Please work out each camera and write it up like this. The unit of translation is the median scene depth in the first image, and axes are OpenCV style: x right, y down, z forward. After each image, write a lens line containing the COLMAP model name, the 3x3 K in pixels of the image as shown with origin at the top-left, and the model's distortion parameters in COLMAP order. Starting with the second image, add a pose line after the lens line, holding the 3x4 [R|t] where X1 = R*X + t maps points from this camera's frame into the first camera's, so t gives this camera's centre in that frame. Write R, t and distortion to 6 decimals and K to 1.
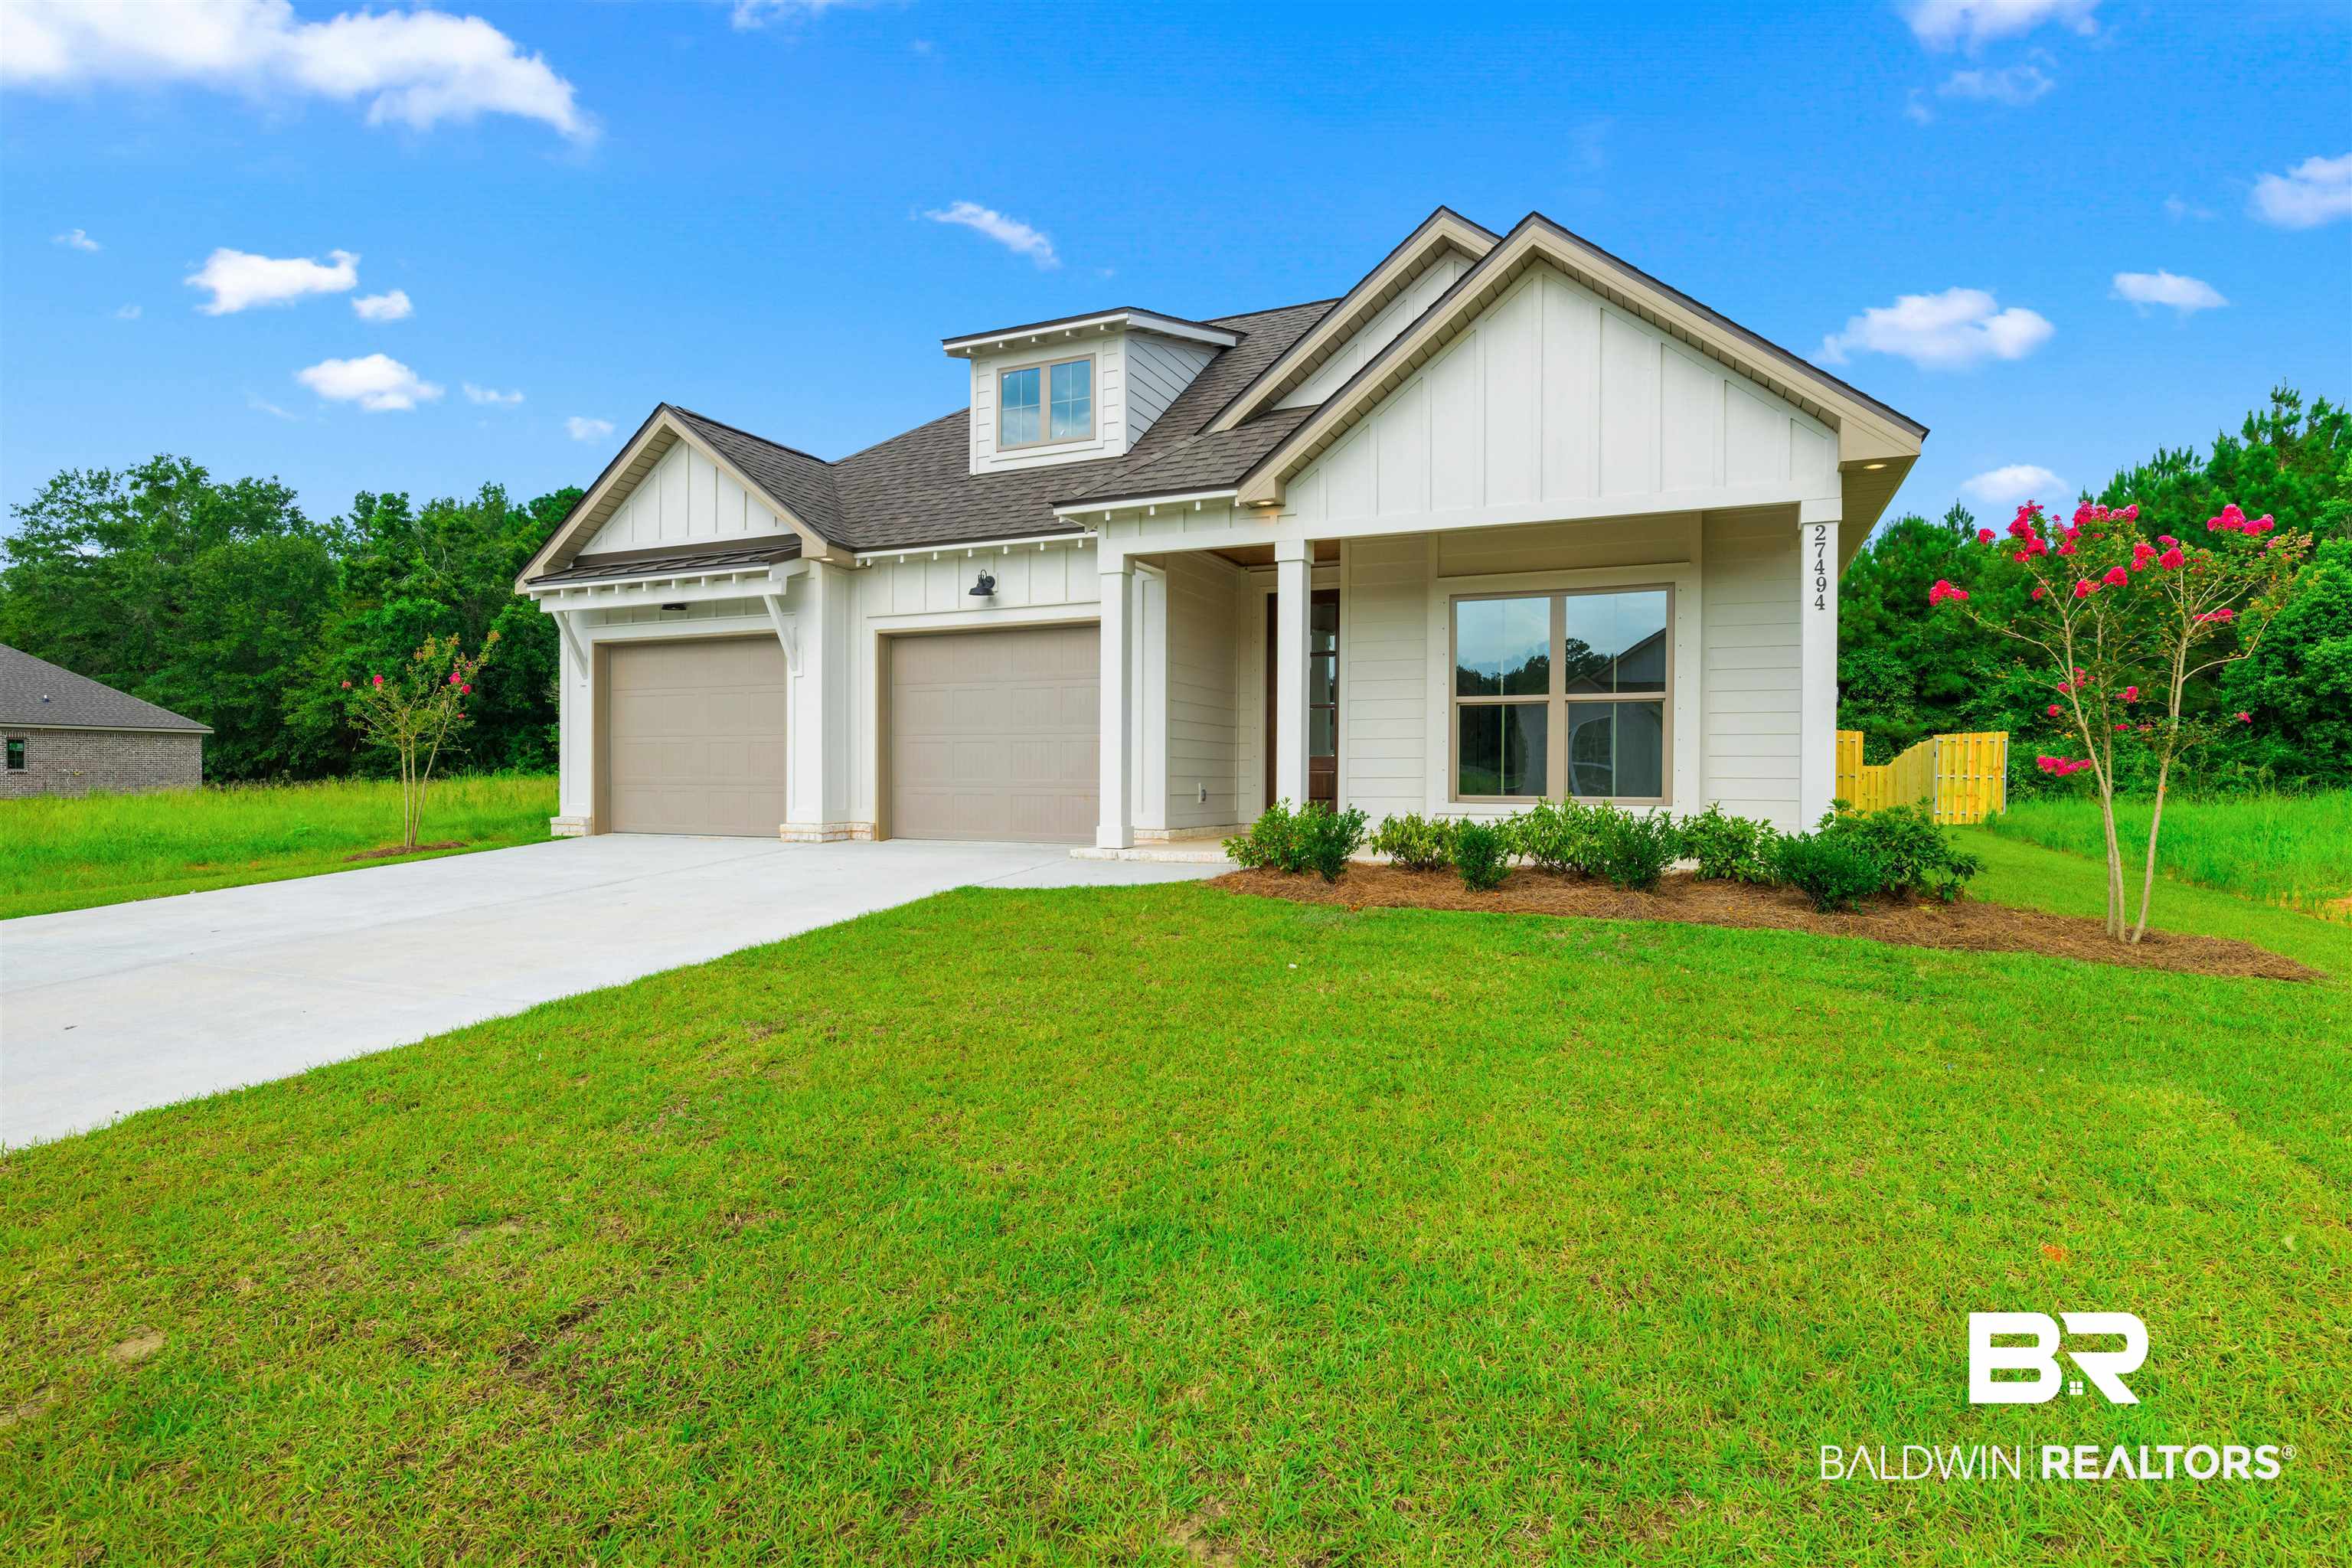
lens RADIAL K [[1224.9, 0, 1171.5], [0, 1224.9, 773.6], [0, 0, 1]] dist [-0.002635, -0.000677]
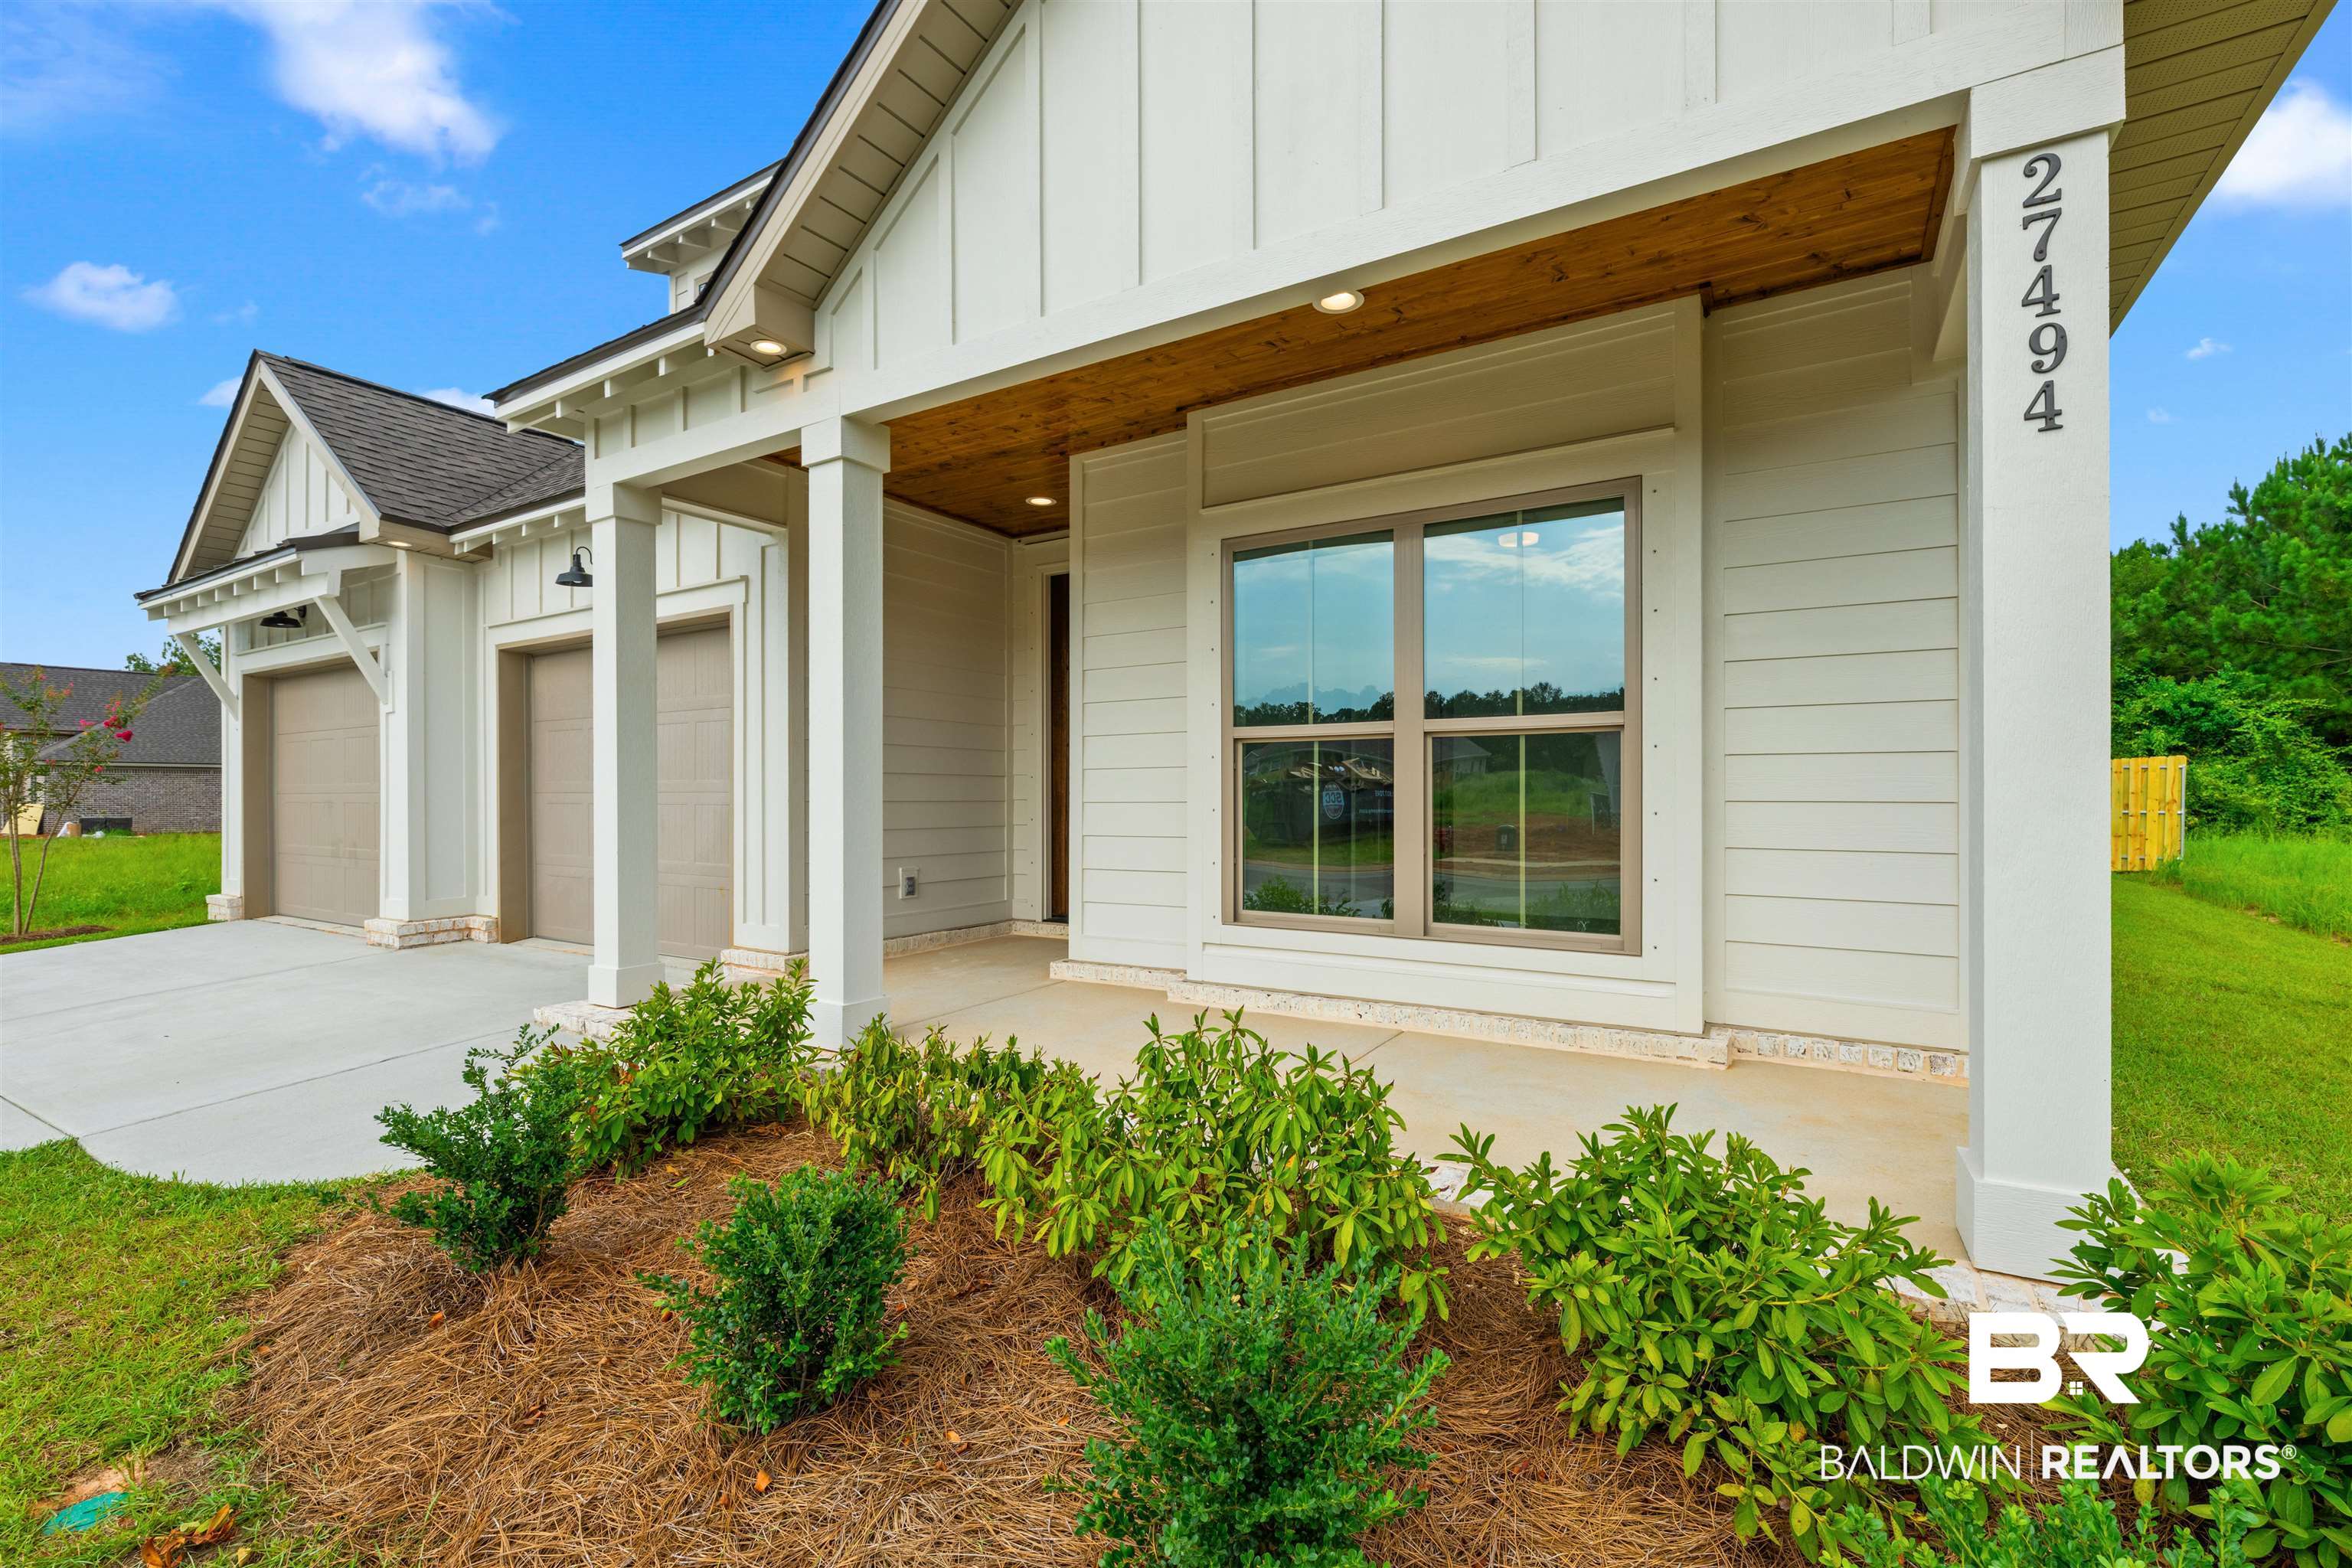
lens RADIAL K [[1016.7, 0, 1181.2], [0, 1016.7, 803.4], [0, 0, 1]] dist [-0.008380, 0.000299]
pose [[0.990384, -0.005847, -0.138222, 0.230333], [0.007712, 0.999886, 0.012963, -0.030204], [0.138131, -0.013904, 0.990316, 0.471613]]
